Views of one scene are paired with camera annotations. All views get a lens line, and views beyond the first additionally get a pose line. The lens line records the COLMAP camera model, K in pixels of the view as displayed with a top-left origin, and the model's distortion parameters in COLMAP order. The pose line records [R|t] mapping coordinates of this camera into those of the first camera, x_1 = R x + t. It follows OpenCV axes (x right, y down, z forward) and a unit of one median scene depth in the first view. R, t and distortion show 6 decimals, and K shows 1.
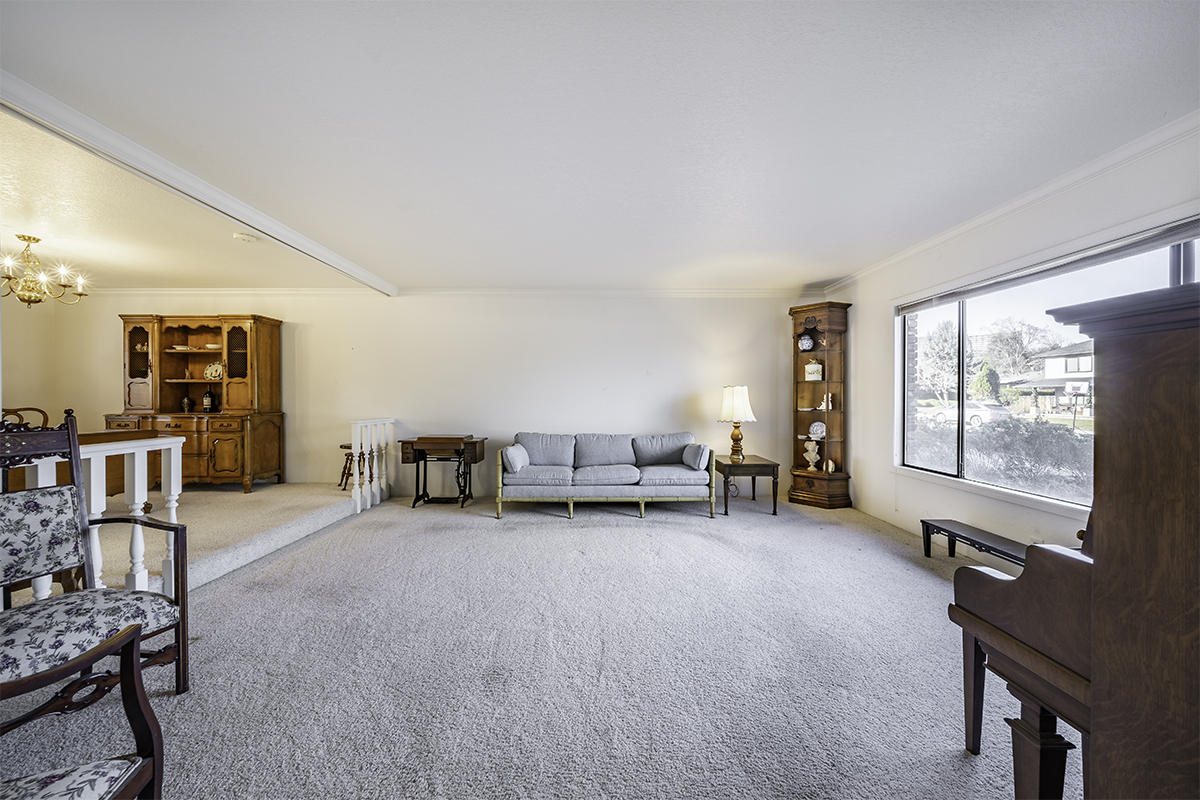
lens RADIAL K [[419.1, 0, 605.0], [0, 419.1, 399.9], [0, 0, 1]] dist [-0.001371, 0.000121]
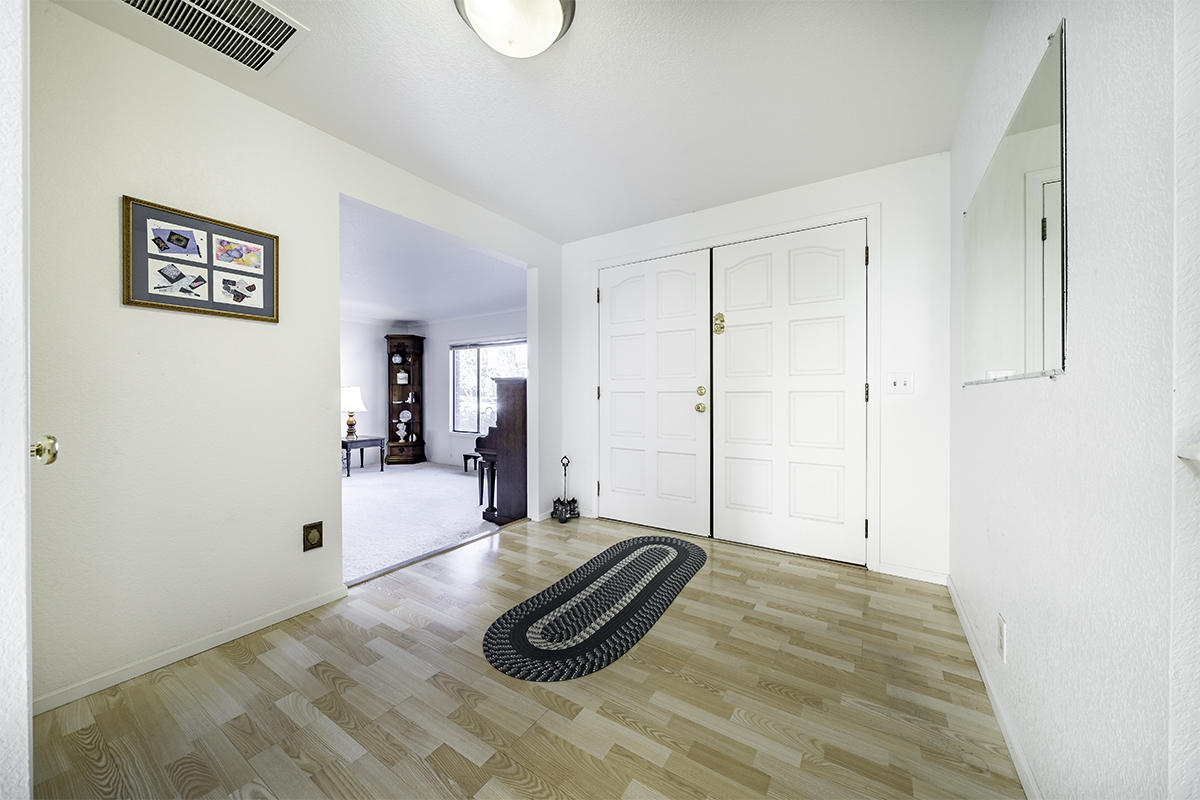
lens RADIAL K [[419.1, 0, 603.4], [0, 419.1, 396.3], [0, 0, 1]] dist [-0.001371, 0.000121]
pose [[0.548417, -0.004334, 0.836194, -0.395350], [0.005542, 0.999983, 0.001548, 0.002248], [-0.836187, 0.003785, 0.548432, -0.475284]]
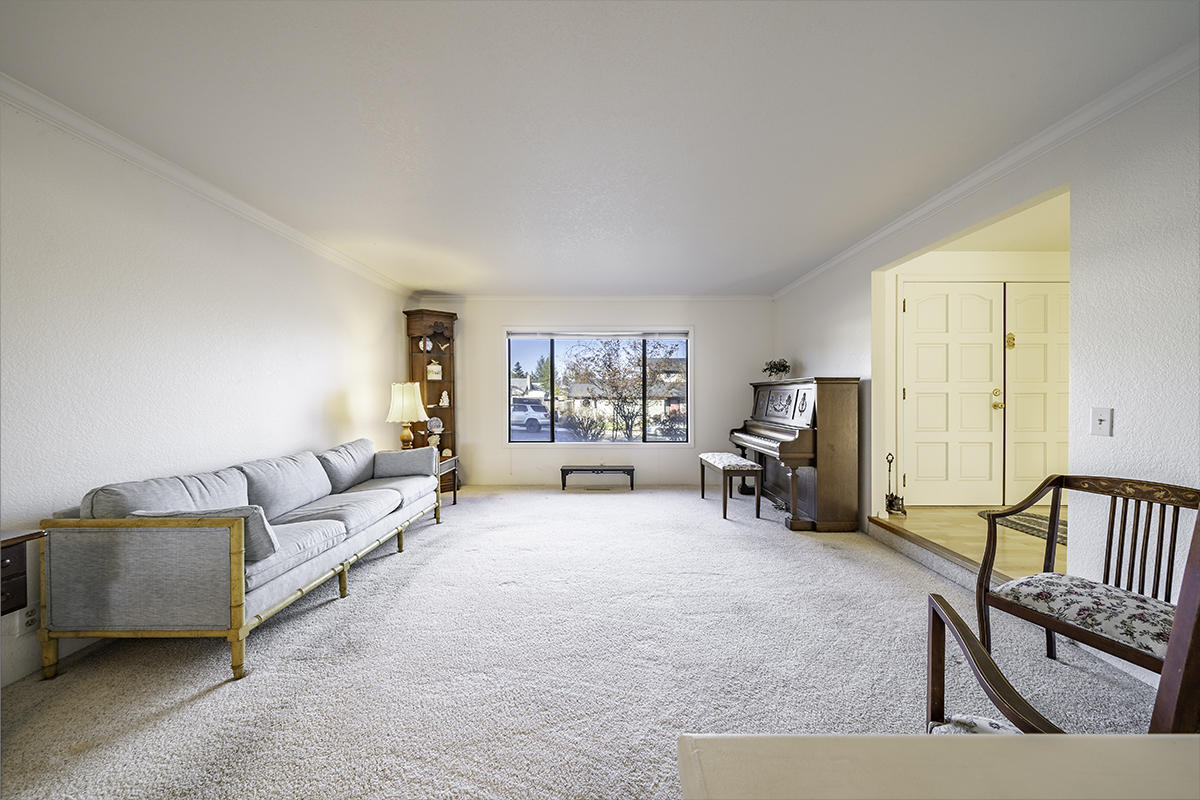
lens RADIAL K [[419.1, 0, 603.5], [0, 419.1, 395.8], [0, 0, 1]] dist [-0.001371, 0.000121]
pose [[0.006039, -0.003668, 0.999975, -0.612042], [0.005767, 0.999977, 0.003633, -0.005260], [-0.999965, 0.005745, 0.006060, 0.556577]]
